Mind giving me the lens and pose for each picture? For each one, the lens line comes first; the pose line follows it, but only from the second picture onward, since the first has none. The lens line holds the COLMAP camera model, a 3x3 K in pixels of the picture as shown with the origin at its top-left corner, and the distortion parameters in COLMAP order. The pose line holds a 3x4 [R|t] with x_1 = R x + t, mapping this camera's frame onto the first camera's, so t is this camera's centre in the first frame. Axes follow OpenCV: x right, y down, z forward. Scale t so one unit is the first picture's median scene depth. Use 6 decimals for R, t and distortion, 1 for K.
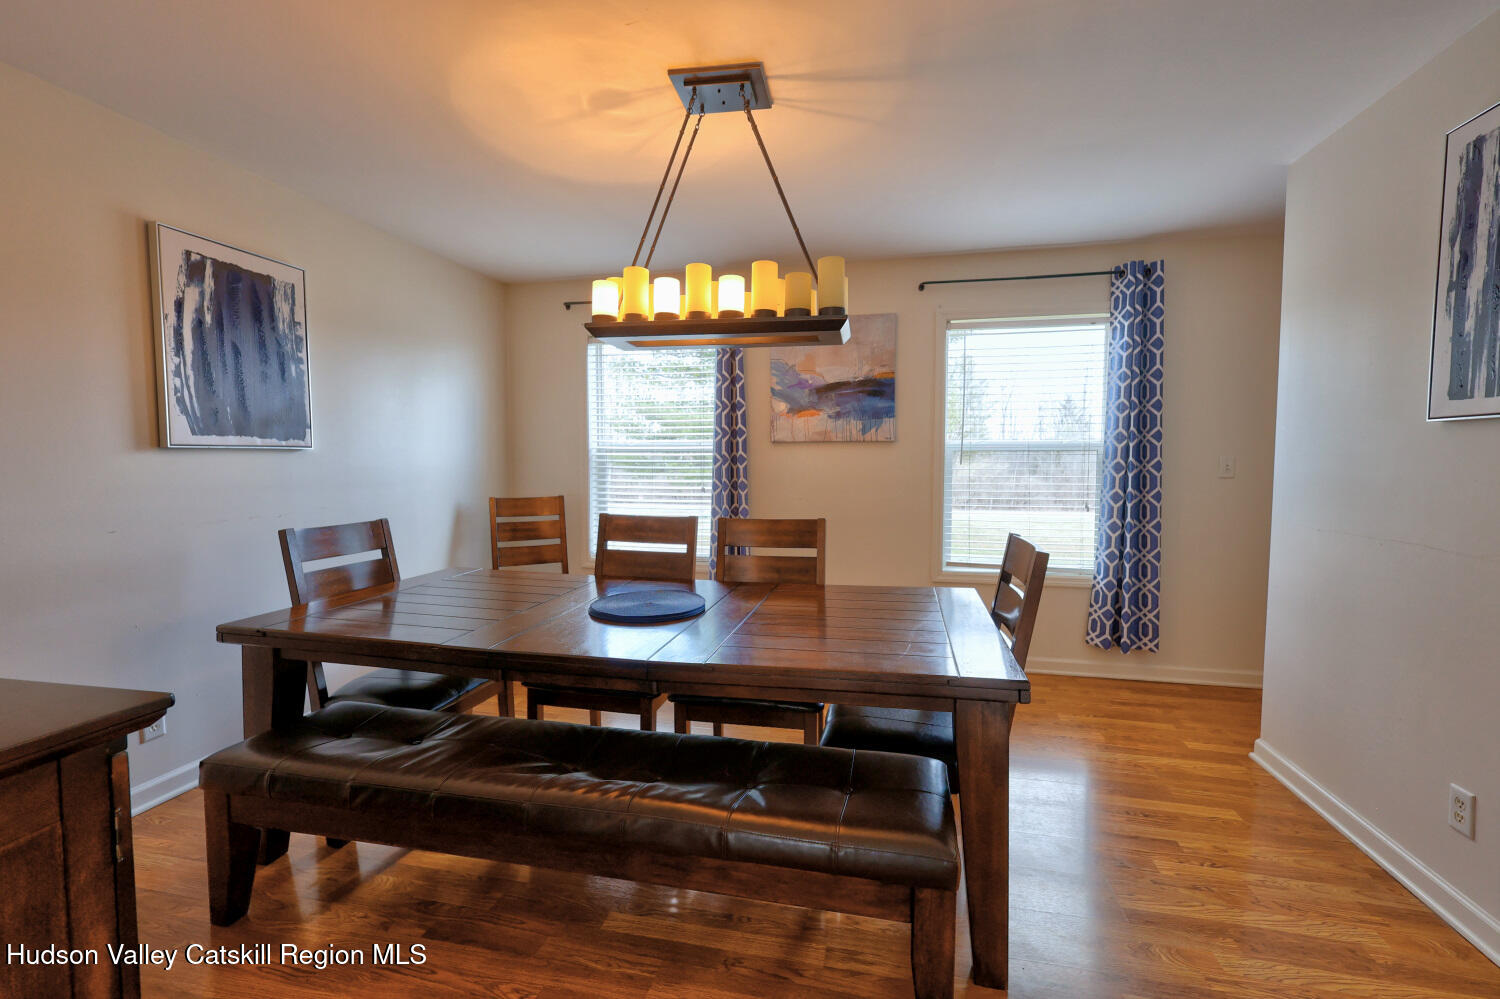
lens RADIAL K [[650.1, 0, 754.7], [0, 650.1, 496.2], [0, 0, 1]] dist [0.001086, 0.001044]
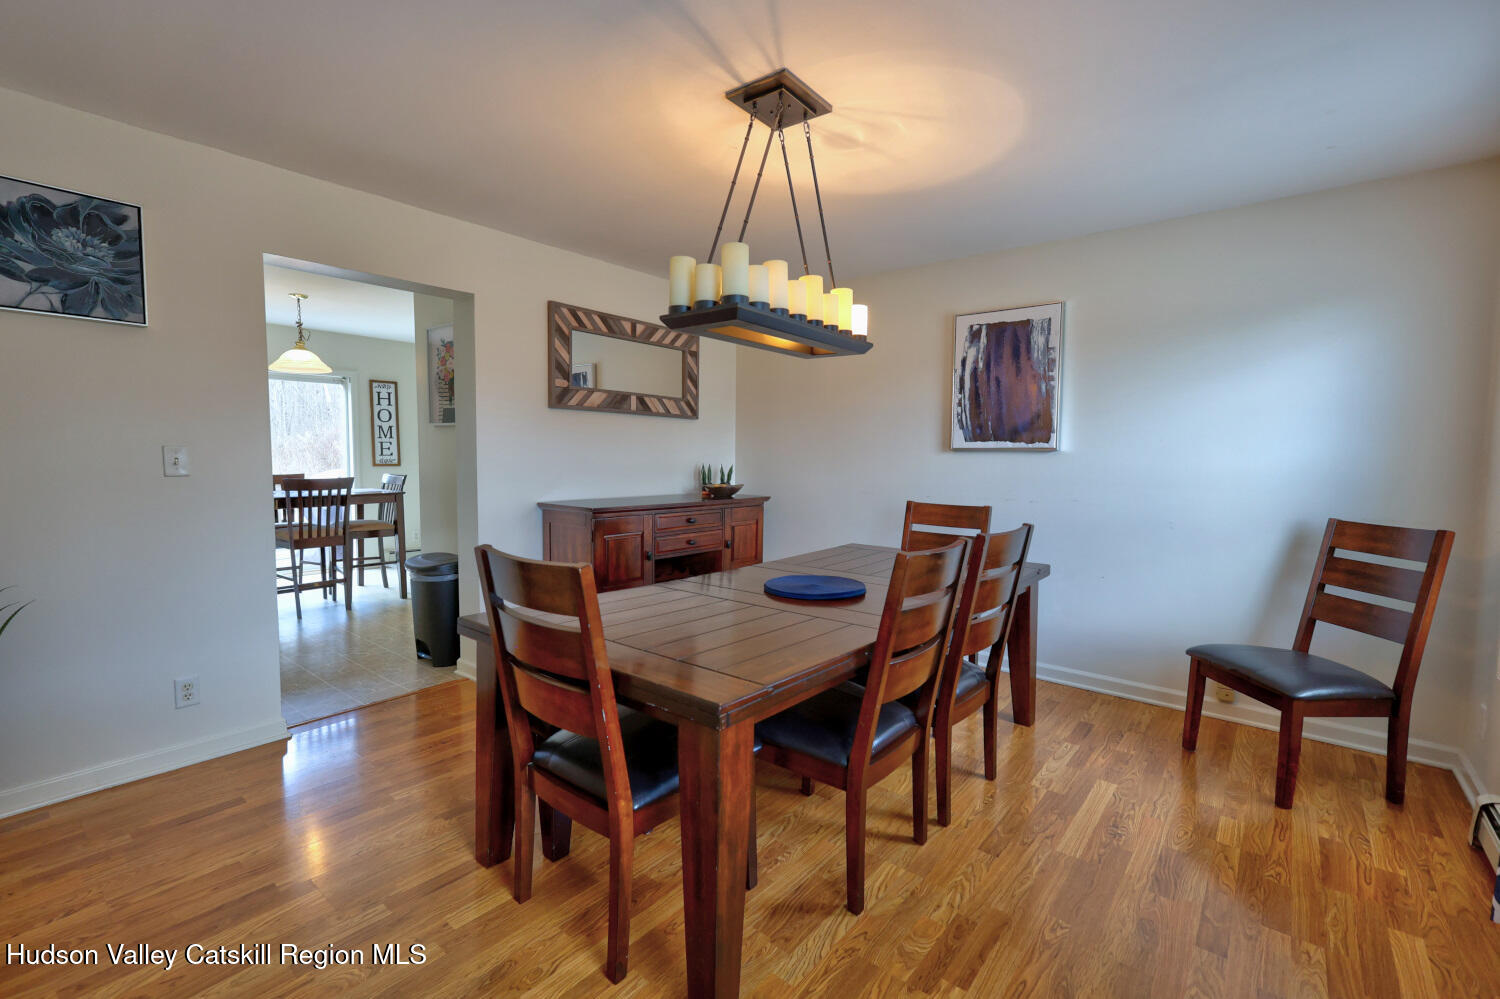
lens RADIAL K [[650.1, 0, 746.2], [0, 650.1, 493.4], [0, 0, 1]] dist [0.001086, 0.001044]
pose [[-0.462463, 0.048851, -0.885292, 0.718862], [-0.062705, 0.994179, 0.087616, -0.067923], [0.884419, 0.096031, -0.456707, 1.150339]]
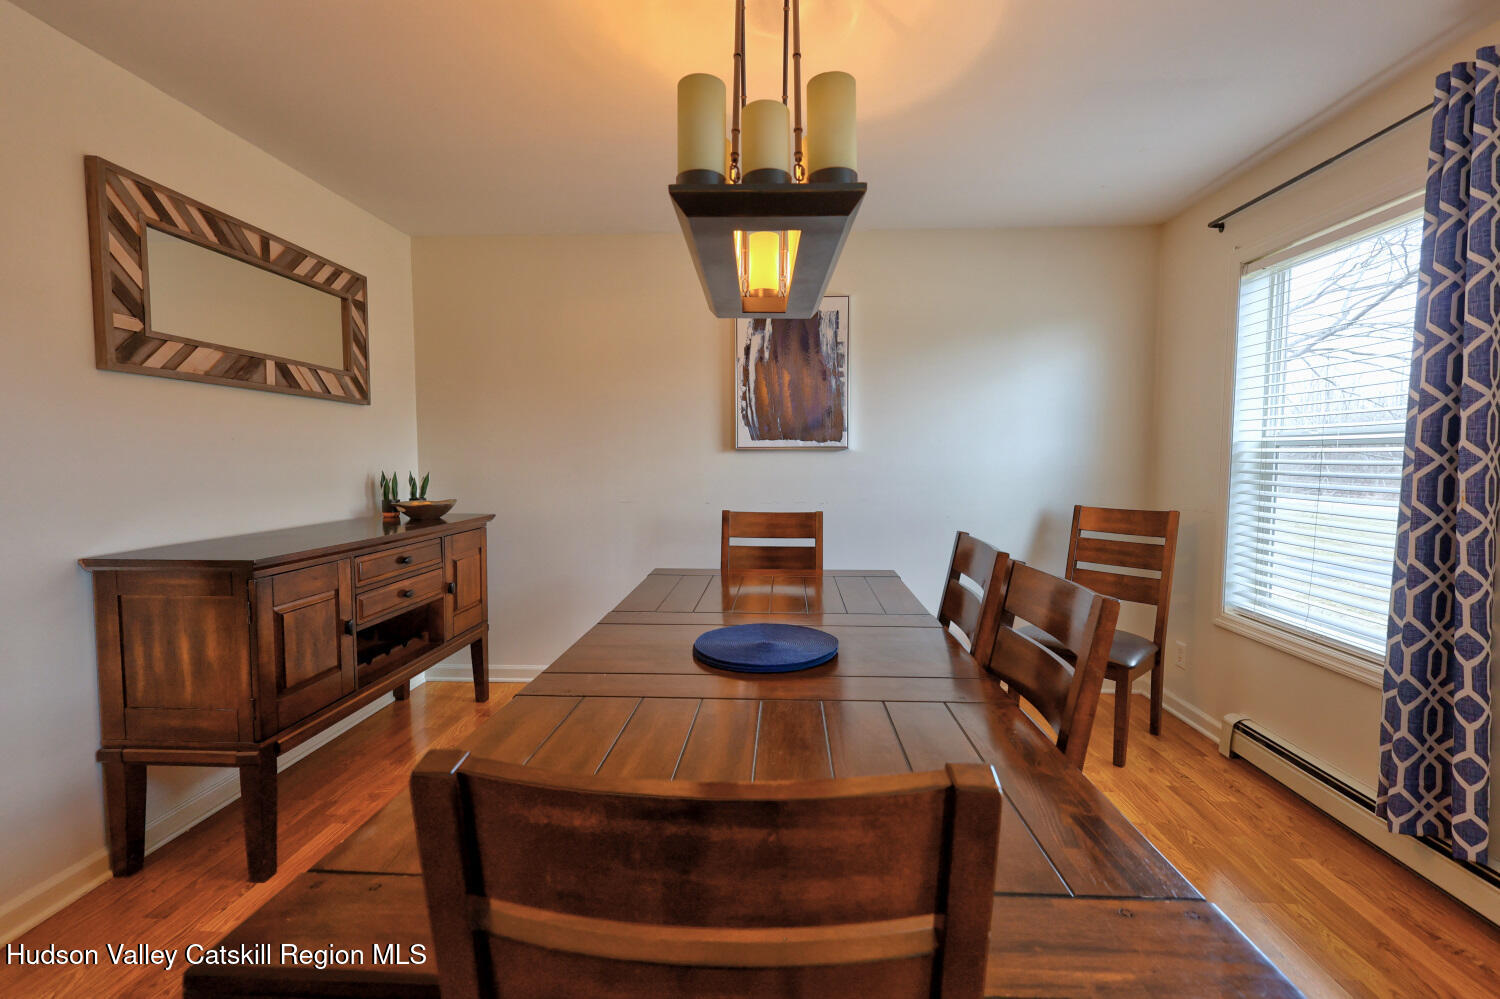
lens RADIAL K [[650.1, 0, 750.7], [0, 650.1, 493.0], [0, 0, 1]] dist [0.001086, 0.001044]
pose [[0.162230, 0.055244, -0.985205, 0.485464], [-0.057791, 0.997250, 0.046404, -0.040942], [0.985059, 0.049408, 0.164976, 0.701494]]
